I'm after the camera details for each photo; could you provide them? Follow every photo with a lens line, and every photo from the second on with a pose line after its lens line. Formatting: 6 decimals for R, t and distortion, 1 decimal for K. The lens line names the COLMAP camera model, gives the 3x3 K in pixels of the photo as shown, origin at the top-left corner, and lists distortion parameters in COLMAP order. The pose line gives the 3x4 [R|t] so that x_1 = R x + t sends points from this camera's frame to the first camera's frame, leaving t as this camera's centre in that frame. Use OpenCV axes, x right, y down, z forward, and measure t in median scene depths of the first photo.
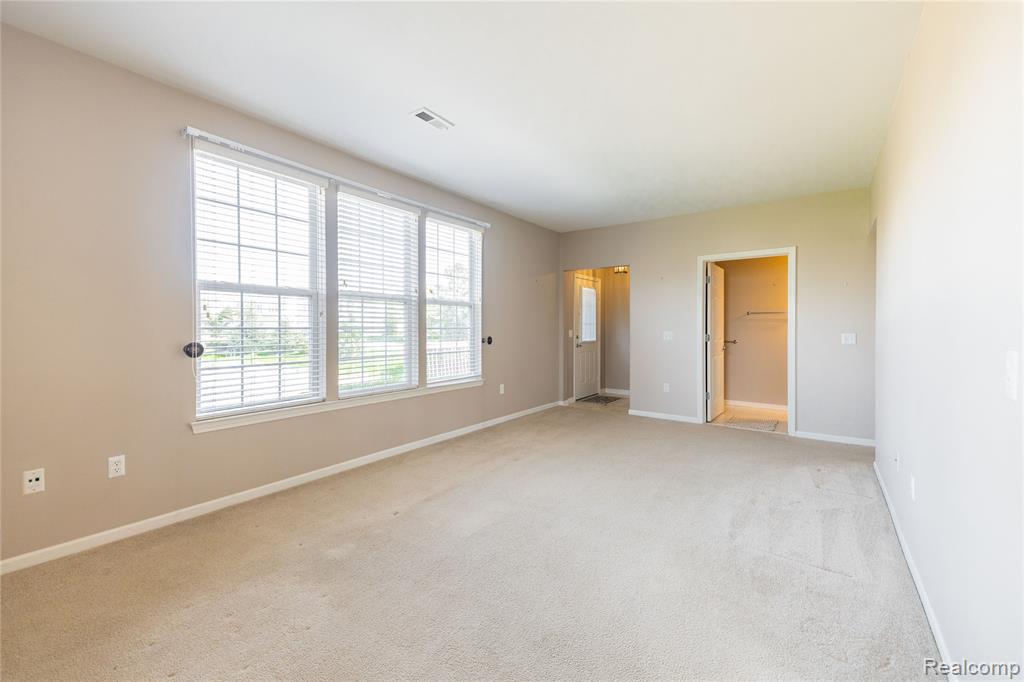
lens RADIAL K [[440.5, 0, 509.1], [0, 440.5, 332.9], [0, 0, 1]] dist [0.037759, -0.009338]
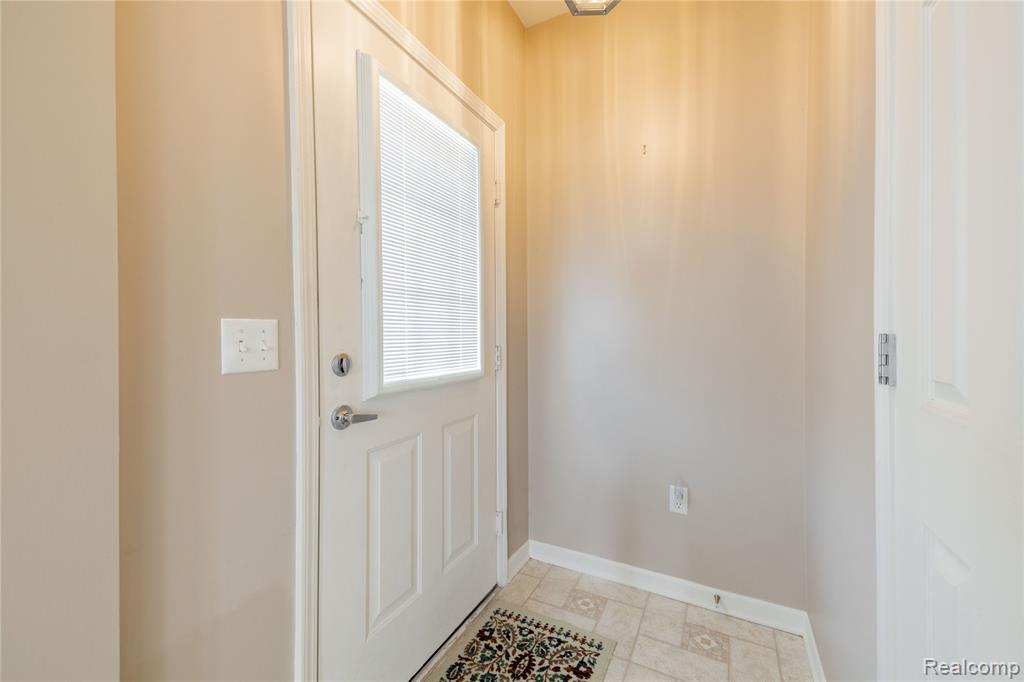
lens RADIAL K [[440.5, 0, 510.0], [0, 440.5, 337.5], [0, 0, 1]] dist [0.037759, -0.009338]
pose [[0.990867, -0.003156, 0.134806, 0.186026], [0.003946, 0.999977, -0.005595, 0.000468], [-0.134785, 0.006076, 0.990856, 0.793203]]
